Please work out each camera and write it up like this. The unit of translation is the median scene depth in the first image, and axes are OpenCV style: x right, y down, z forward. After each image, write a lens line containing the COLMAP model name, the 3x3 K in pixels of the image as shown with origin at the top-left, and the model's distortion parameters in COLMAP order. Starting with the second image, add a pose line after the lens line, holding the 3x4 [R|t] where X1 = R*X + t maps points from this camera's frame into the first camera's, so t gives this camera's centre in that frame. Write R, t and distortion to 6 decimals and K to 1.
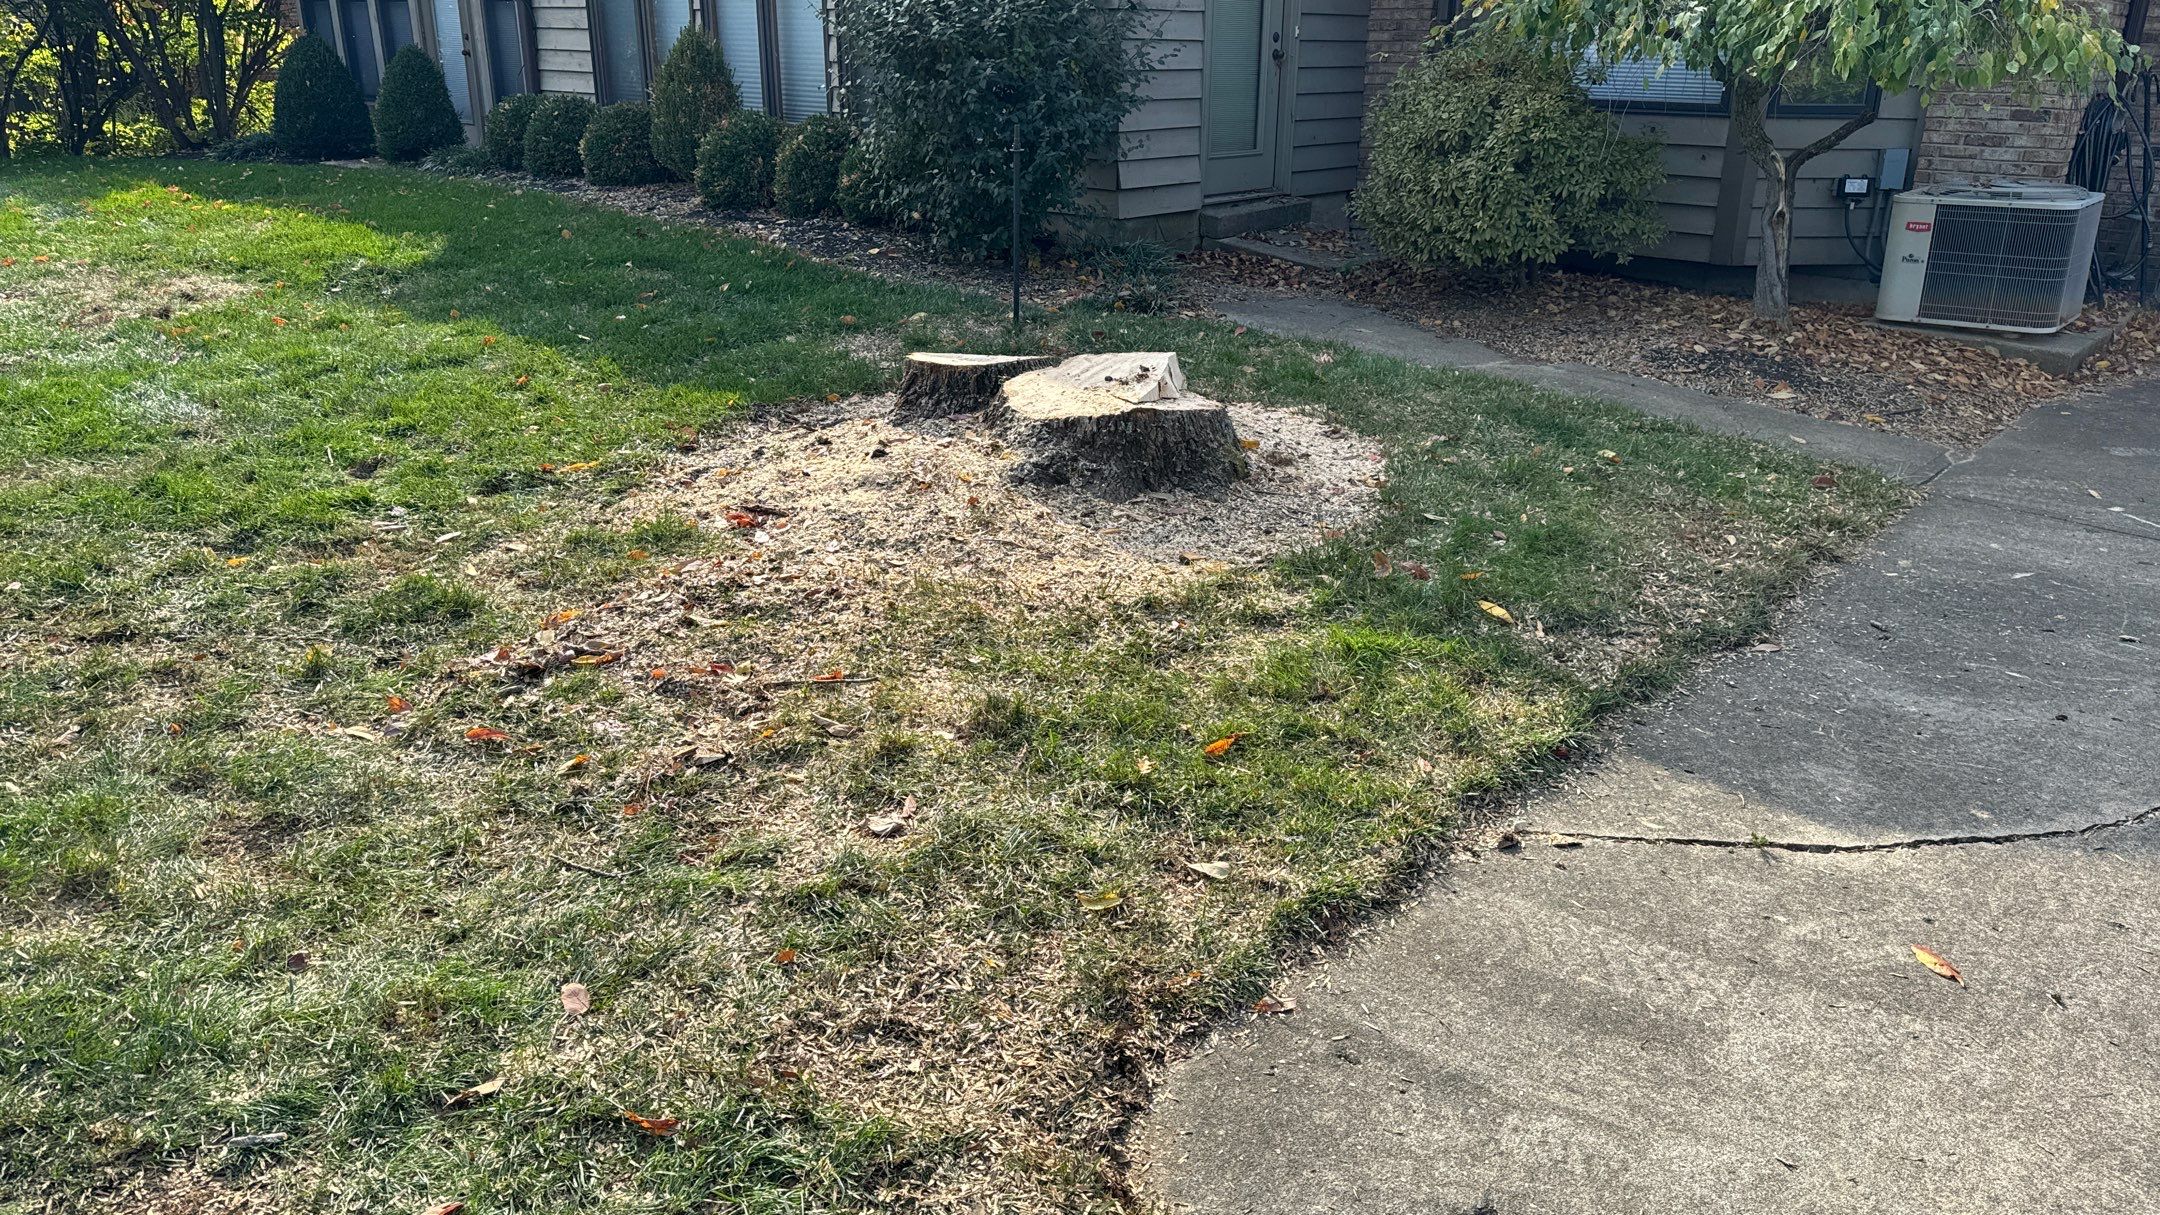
lens RADIAL K [[1602.5, 0, 1083.5], [0, 1602.5, 597.9], [0, 0, 1]] dist [0.016449, -0.007769]
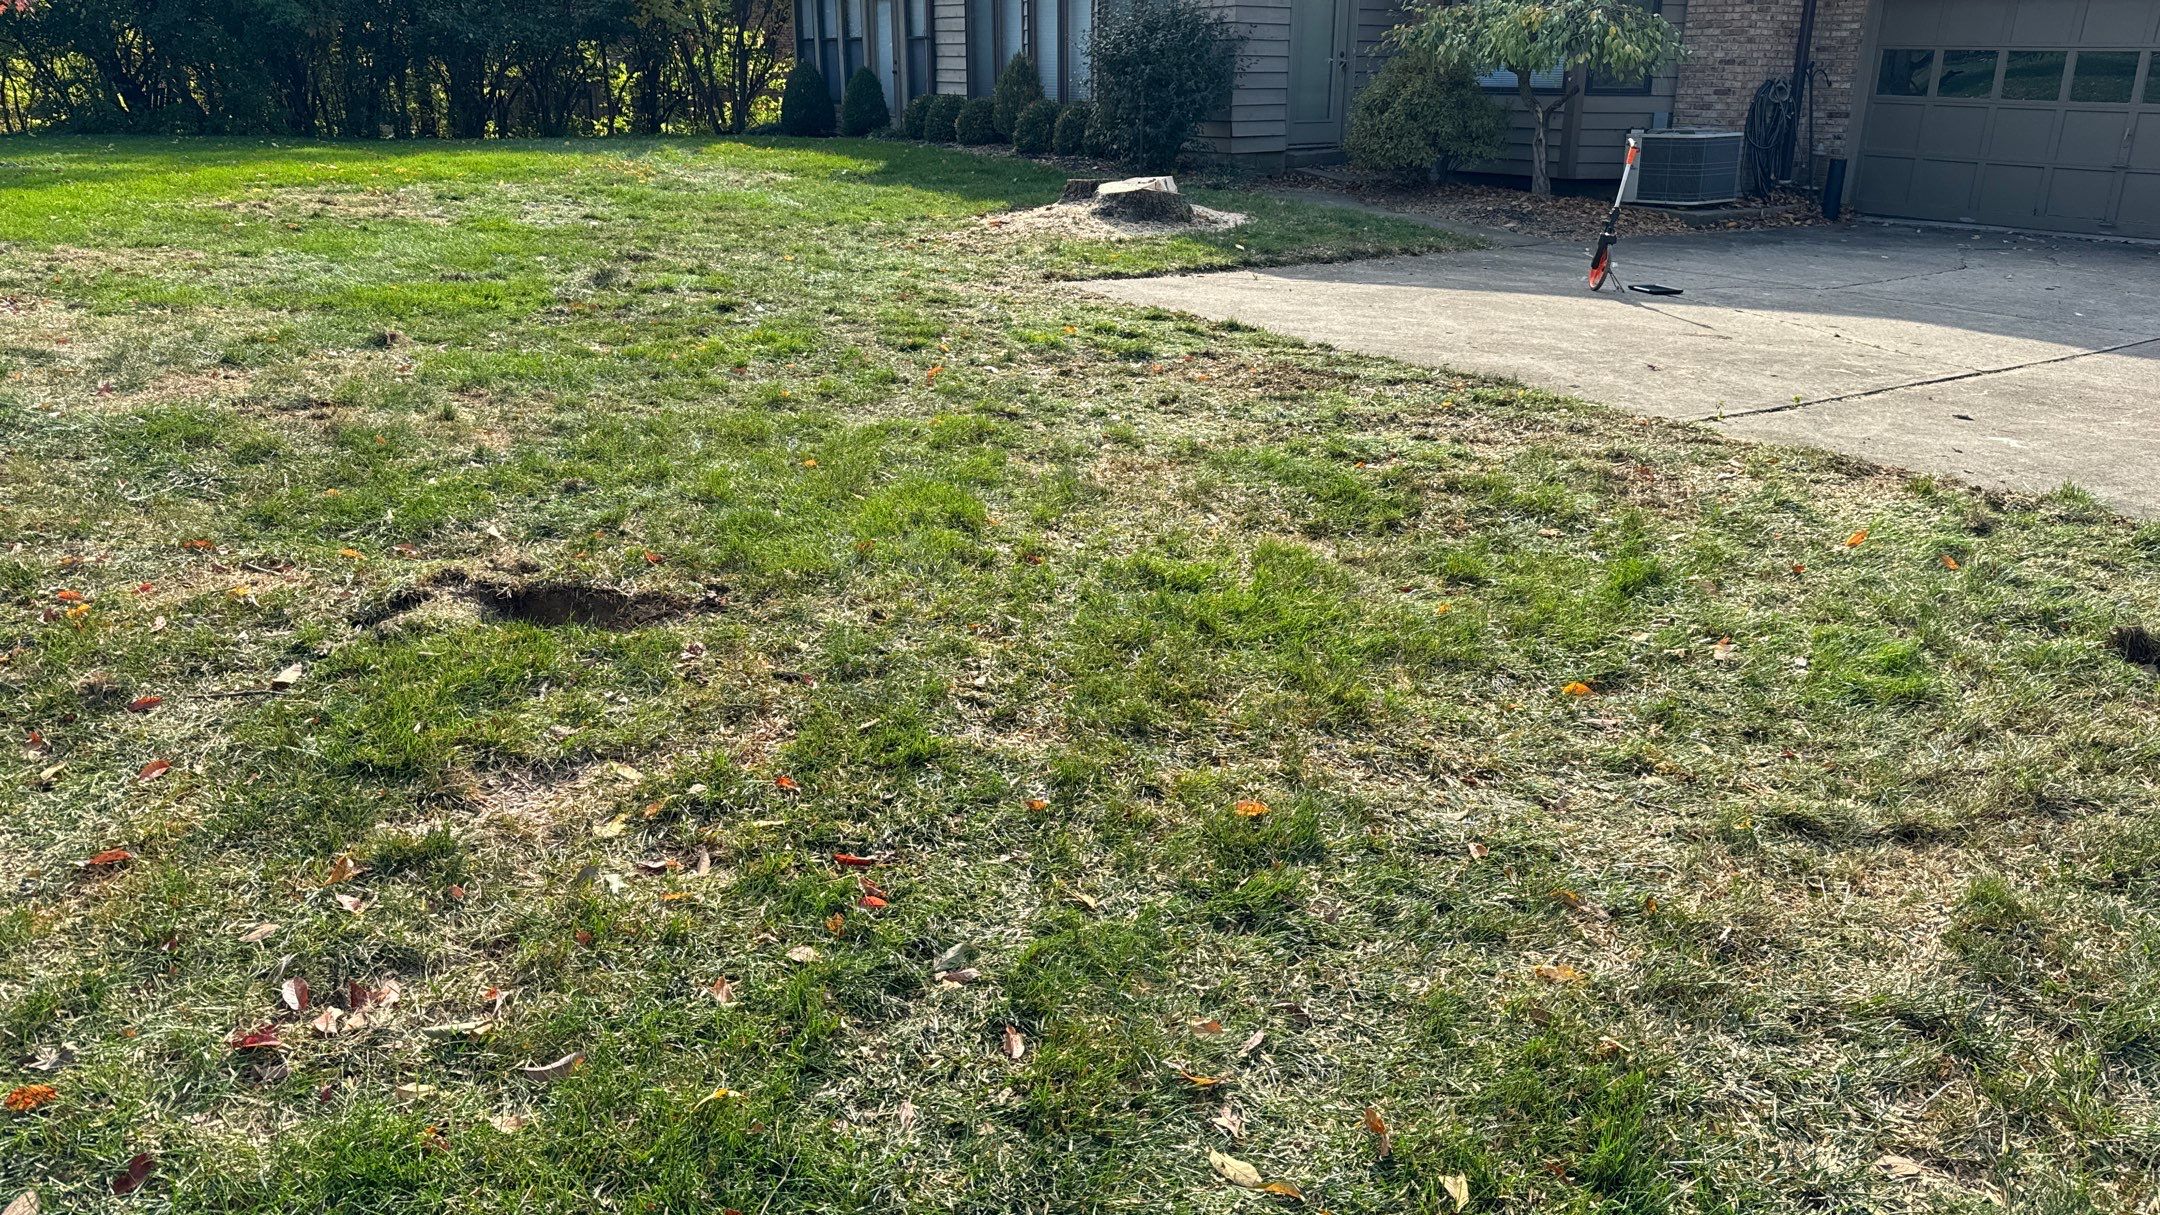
lens RADIAL K [[1602.5, 0, 1081.9], [0, 1602.5, 615.4], [0, 0, 1]] dist [0.016449, -0.007769]
pose [[0.974581, 0.063940, -0.214716, 0.271959], [-0.066042, 0.997813, -0.002622, 0.294961], [0.214079, 0.016736, 0.976673, -0.788646]]
